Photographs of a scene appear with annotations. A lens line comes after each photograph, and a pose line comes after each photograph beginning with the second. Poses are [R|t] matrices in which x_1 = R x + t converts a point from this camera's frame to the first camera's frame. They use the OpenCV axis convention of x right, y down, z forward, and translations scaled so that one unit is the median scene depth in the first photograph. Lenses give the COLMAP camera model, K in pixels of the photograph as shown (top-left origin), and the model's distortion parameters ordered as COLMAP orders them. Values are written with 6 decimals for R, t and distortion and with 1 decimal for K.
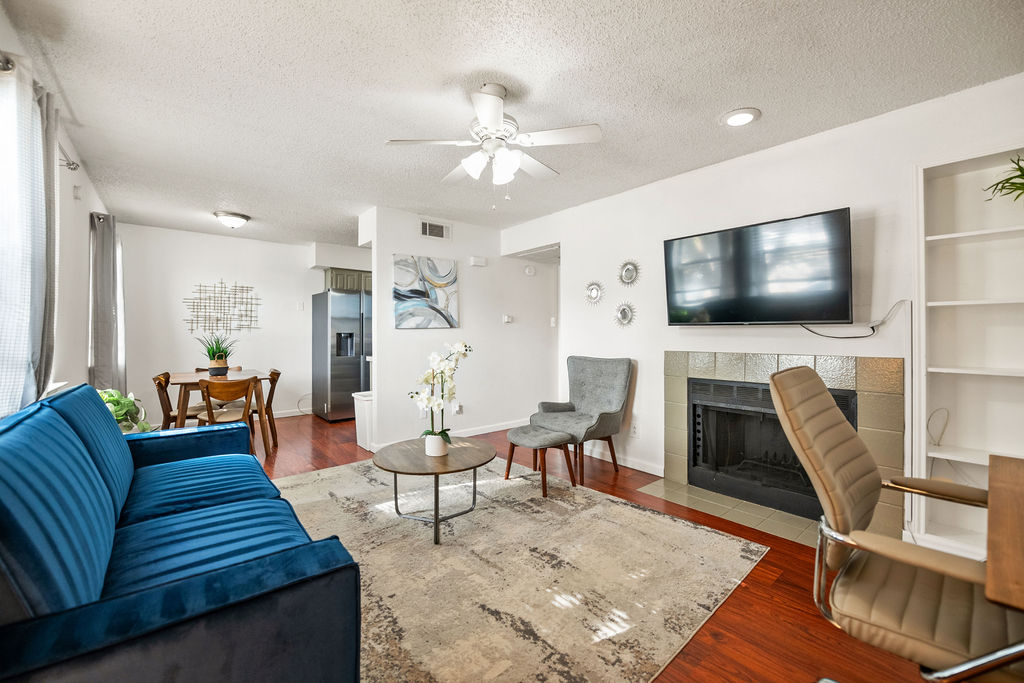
lens RADIAL K [[415.6, 0, 509.3], [0, 415.6, 333.4], [0, 0, 1]] dist [-0.001589, -0.000214]
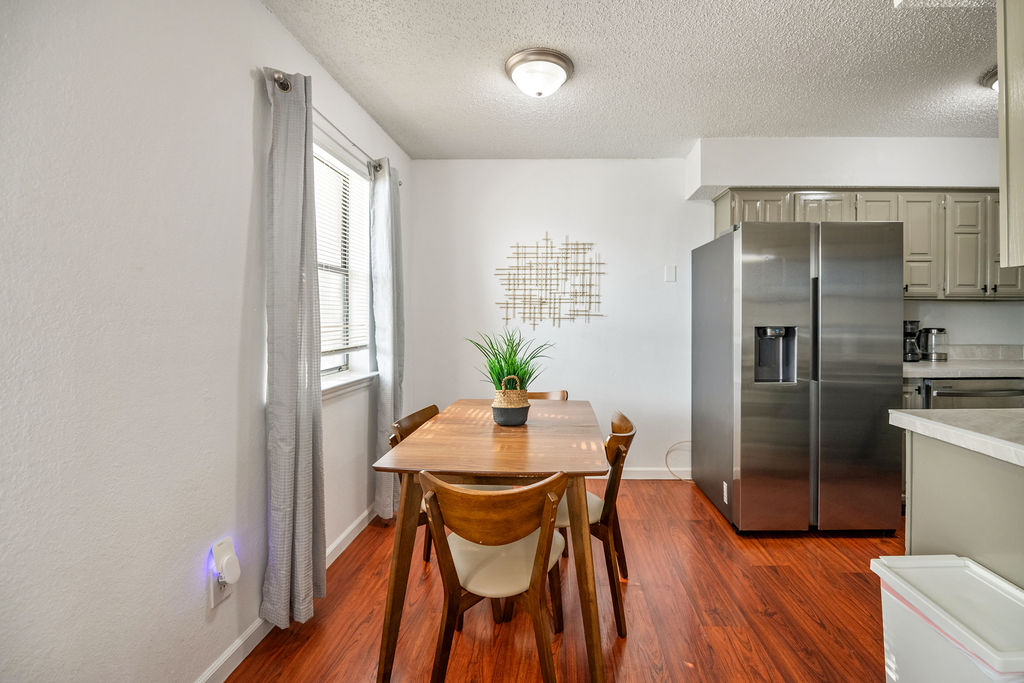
lens RADIAL K [[434.5, 0, 546.1], [0, 434.5, 321.8], [0, 0, 1]] dist [-0.001399, -0.000277]
pose [[0.755962, 0.005417, -0.654593, -0.469499], [-0.000430, 0.999970, 0.007778, -0.015476], [0.654616, -0.005598, 0.755941, 0.863969]]
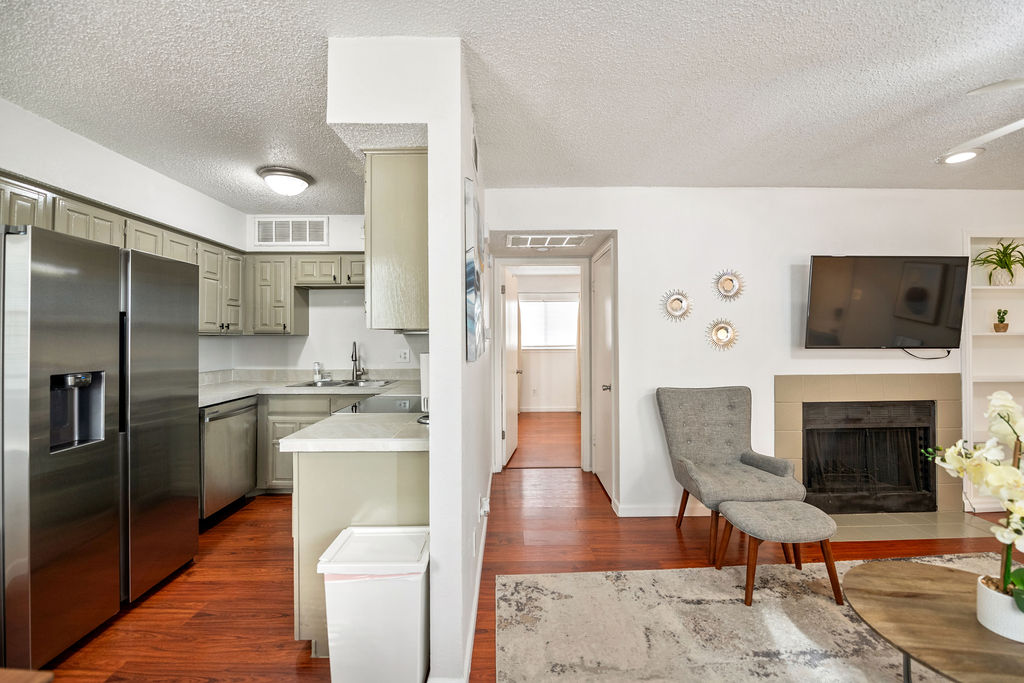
lens RADIAL K [[422.0, 0, 513.9], [0, 422.0, 332.5], [0, 0, 1]] dist [-0.010500, -0.000849]
pose [[0.627783, 0.005681, 0.778368, -0.718087], [0.004707, 0.999927, -0.011094, -0.044649], [-0.778374, 0.010629, 0.627711, 0.892539]]
